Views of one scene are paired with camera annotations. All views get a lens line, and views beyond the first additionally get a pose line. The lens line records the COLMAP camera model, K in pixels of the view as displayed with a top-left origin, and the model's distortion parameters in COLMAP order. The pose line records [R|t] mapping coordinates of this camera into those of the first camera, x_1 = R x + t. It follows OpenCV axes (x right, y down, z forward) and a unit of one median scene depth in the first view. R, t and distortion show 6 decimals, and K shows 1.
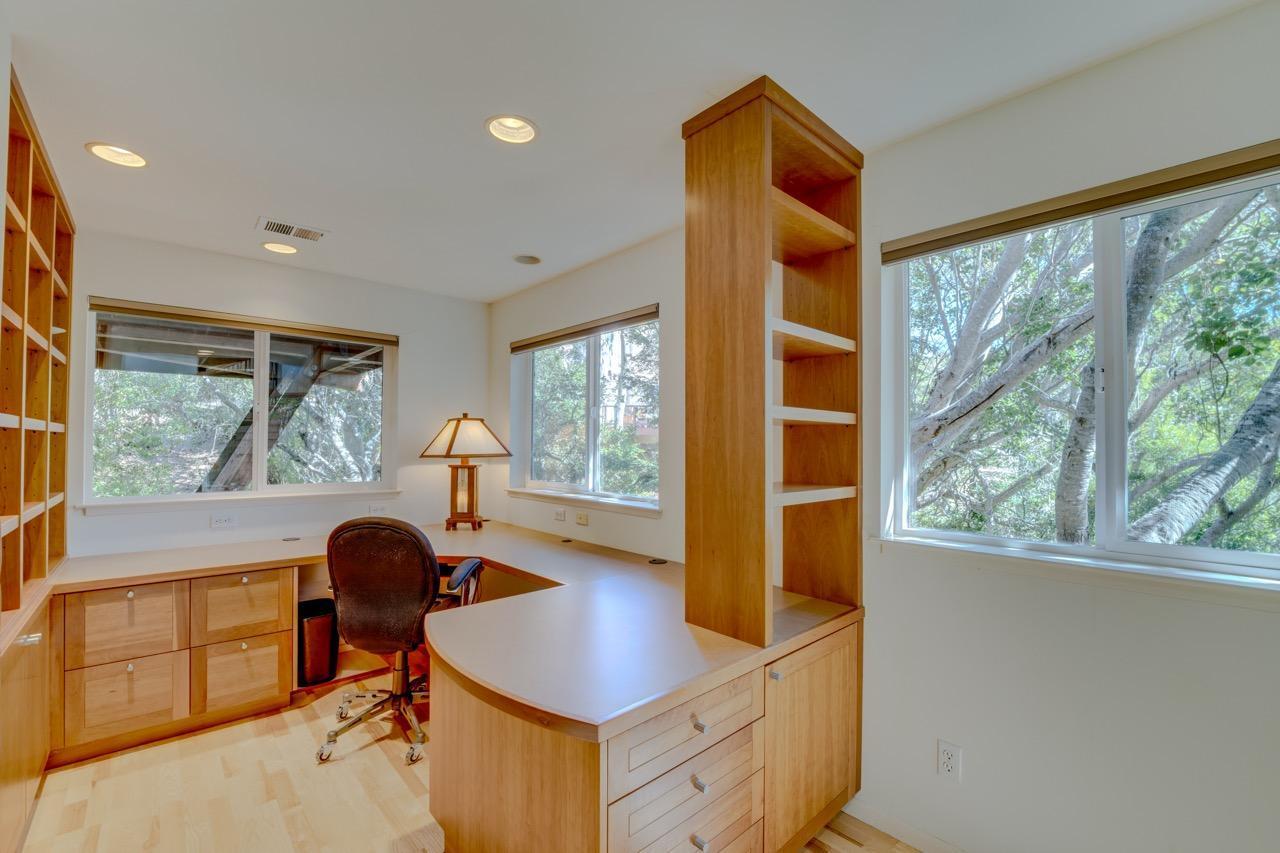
lens RADIAL K [[545.0, 0, 643.2], [0, 545.0, 428.5], [0, 0, 1]] dist [-0.014565, -0.000420]
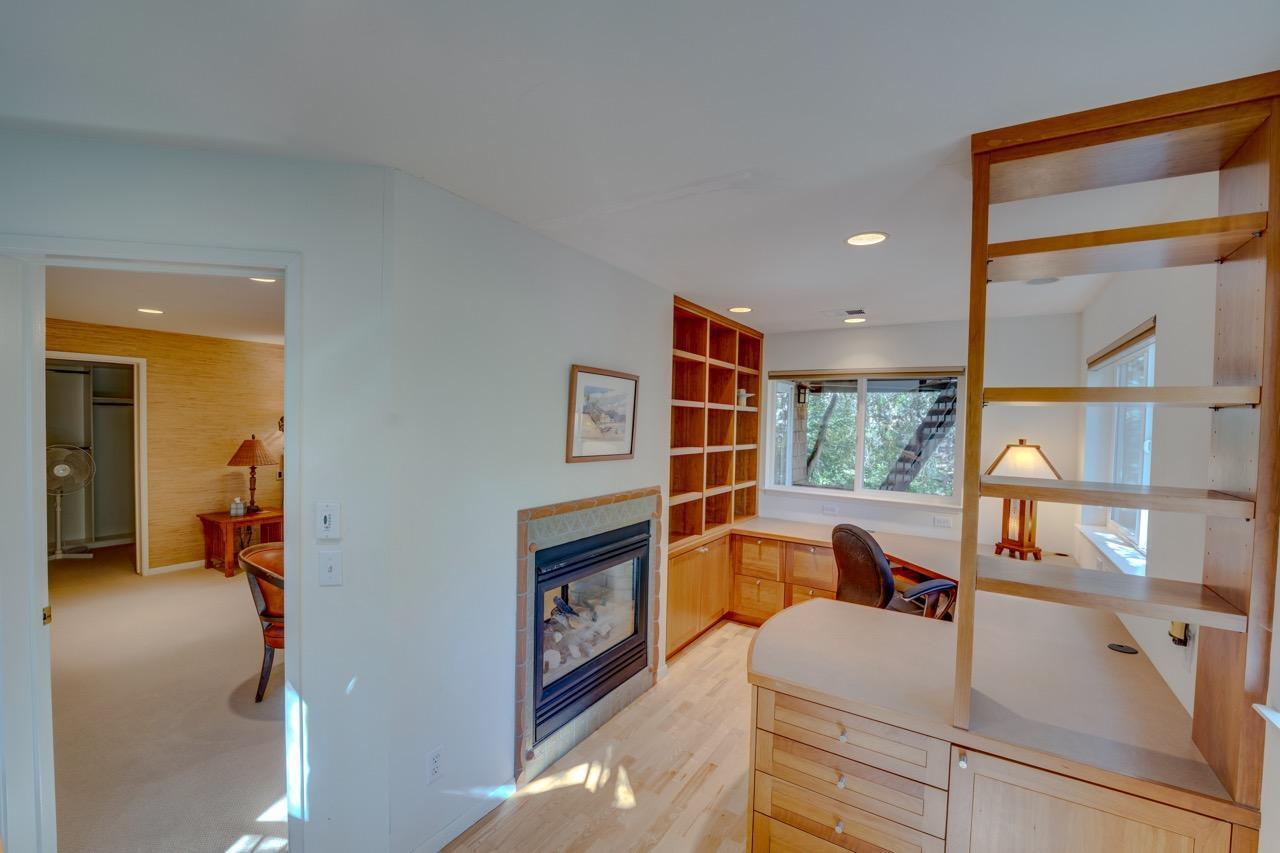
lens RADIAL K [[545.0, 0, 643.9], [0, 545.0, 435.3], [0, 0, 1]] dist [-0.014565, -0.000420]
pose [[0.268766, 0.029975, -0.962739, 0.634229], [-0.000374, 0.999519, 0.031016, -0.097564], [0.963205, -0.007976, 0.268648, 0.127657]]
